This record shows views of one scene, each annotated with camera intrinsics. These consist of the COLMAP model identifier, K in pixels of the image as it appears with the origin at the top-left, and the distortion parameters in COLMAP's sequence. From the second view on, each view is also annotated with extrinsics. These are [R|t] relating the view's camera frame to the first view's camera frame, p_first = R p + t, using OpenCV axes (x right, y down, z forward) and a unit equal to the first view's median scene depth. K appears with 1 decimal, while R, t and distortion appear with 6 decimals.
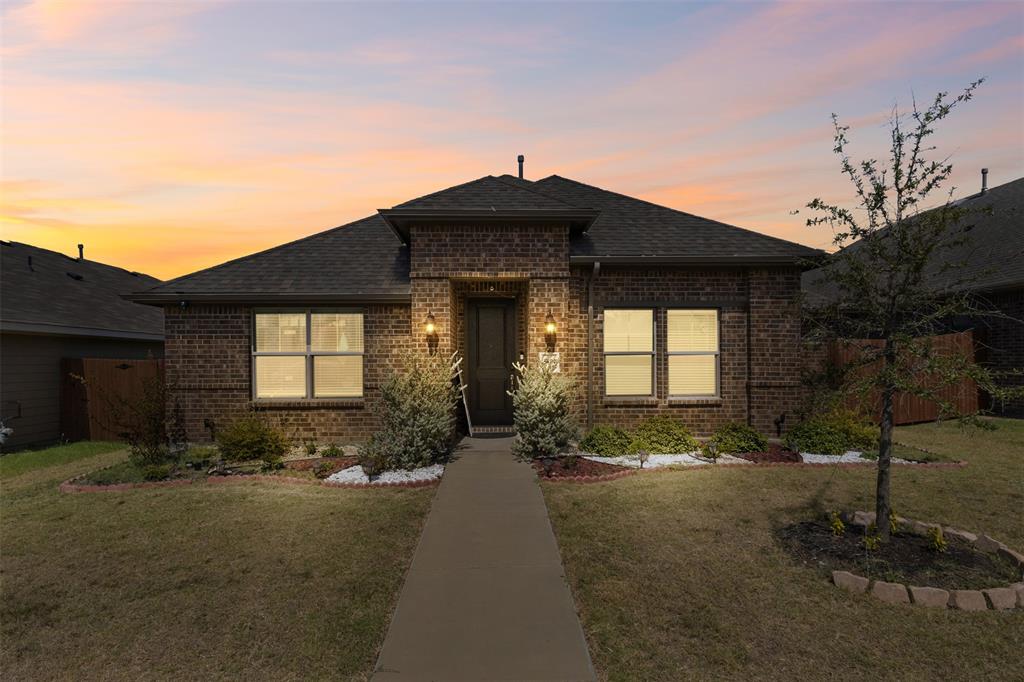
lens RADIAL K [[531.6, 0, 511.7], [0, 531.6, 366.4], [0, 0, 1]] dist [0.004817, 0.000983]
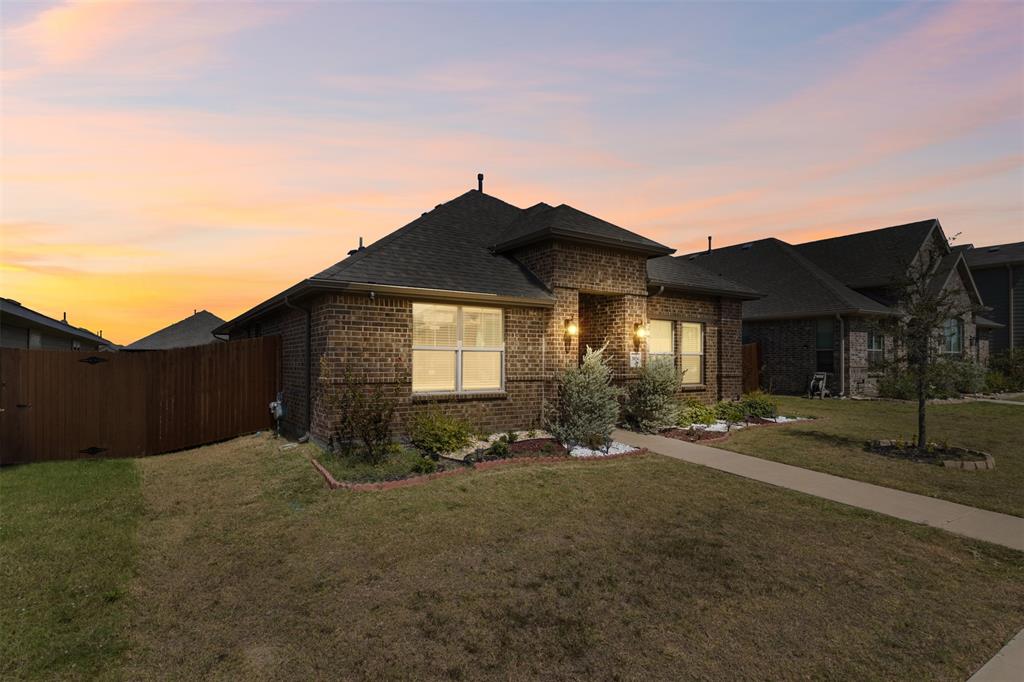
lens RADIAL K [[525.0, 0, 511.7], [0, 525.0, 353.4], [0, 0, 1]] dist [0.001770, 0.000277]
pose [[0.851592, 0.016681, 0.523939, -0.854219], [-0.004845, 0.999701, -0.023953, 0.009832], [-0.524182, 0.017860, 0.851419, 0.059162]]
